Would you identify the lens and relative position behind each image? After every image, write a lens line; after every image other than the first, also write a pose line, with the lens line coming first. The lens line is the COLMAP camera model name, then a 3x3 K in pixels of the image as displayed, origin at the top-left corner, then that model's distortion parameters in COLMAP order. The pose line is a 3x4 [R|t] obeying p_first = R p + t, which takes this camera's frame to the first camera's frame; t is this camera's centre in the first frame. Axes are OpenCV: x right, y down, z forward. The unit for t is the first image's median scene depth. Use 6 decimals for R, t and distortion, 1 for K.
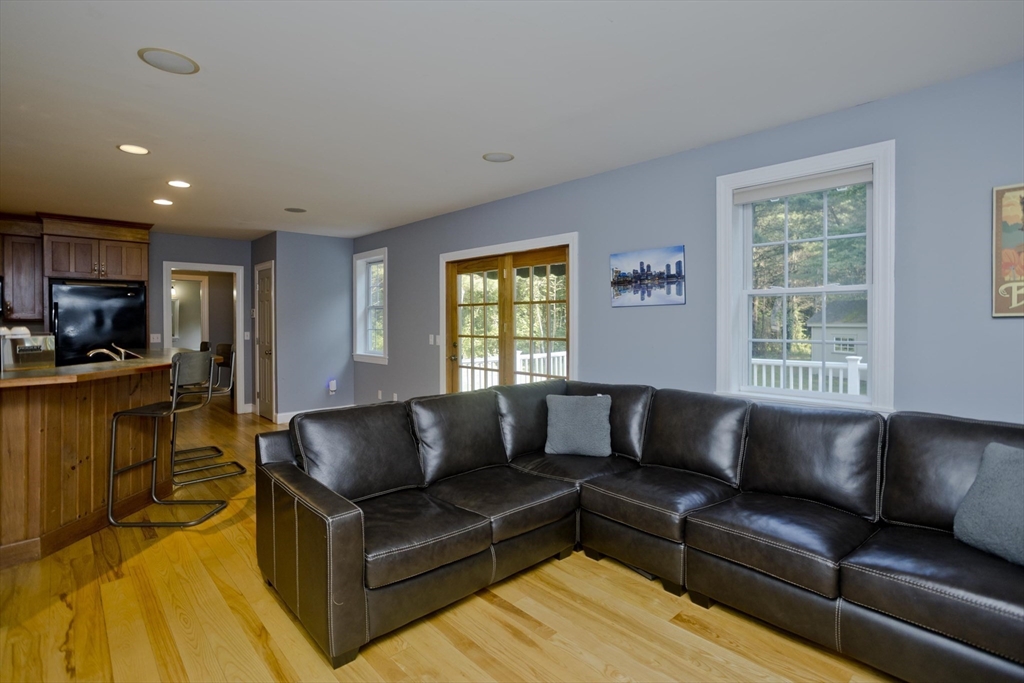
lens RADIAL K [[513.1, 0, 515.4], [0, 513.1, 320.7], [0, 0, 1]] dist [0.001825, 0.000519]
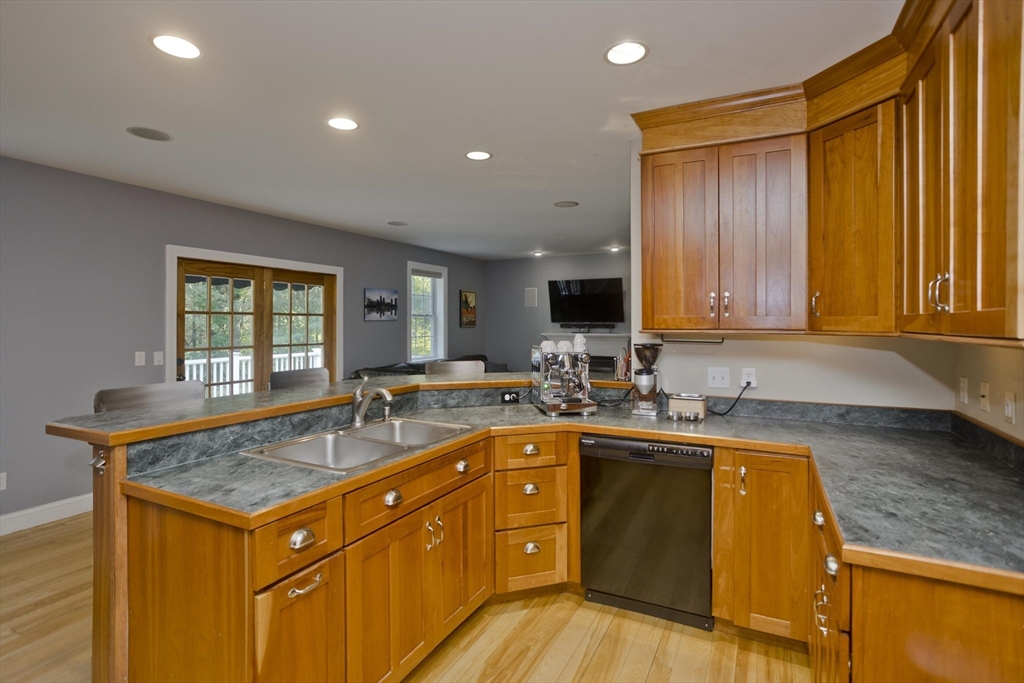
lens RADIAL K [[509.9, 0, 504.6], [0, 509.9, 328.5], [0, 0, 1]] dist [-0.049469, 0.035378]
pose [[-0.330425, -0.010169, 0.943778, -1.549521], [-0.001298, 0.999946, 0.010320, -0.020945], [-0.943831, 0.002185, -0.330420, 1.185672]]
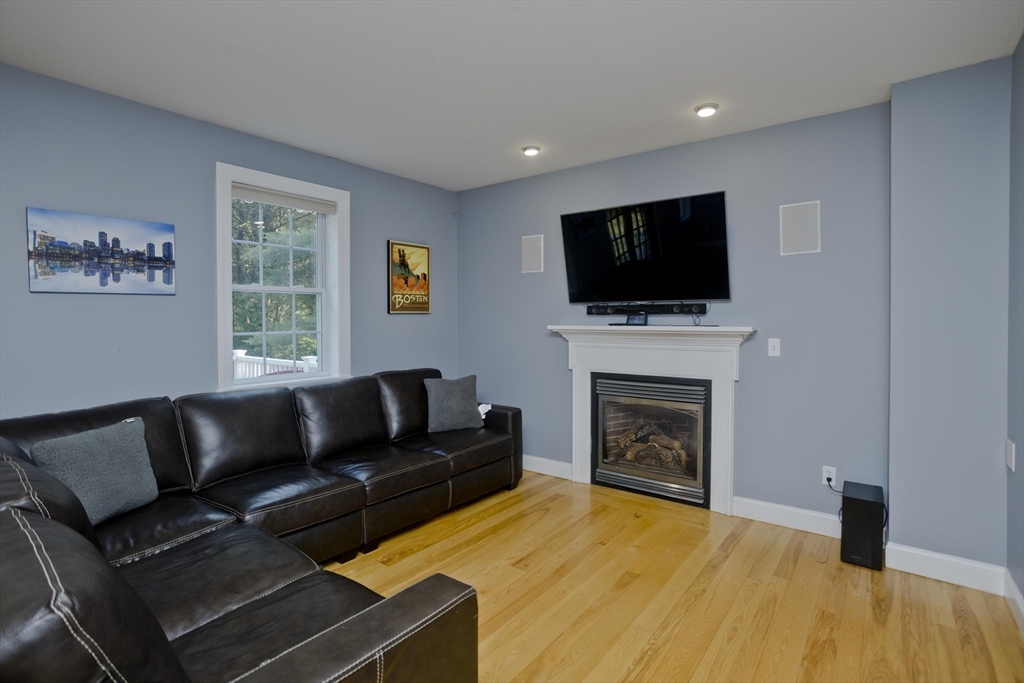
lens RADIAL K [[513.1, 0, 515.4], [0, 513.1, 320.7], [0, 0, 1]] dist [0.001825, 0.000519]
pose [[-0.182035, -0.005916, 0.983274, -0.566921], [0.000710, 0.999981, 0.006148, 0.004846], [-0.983292, 0.001817, -0.182028, 0.570726]]
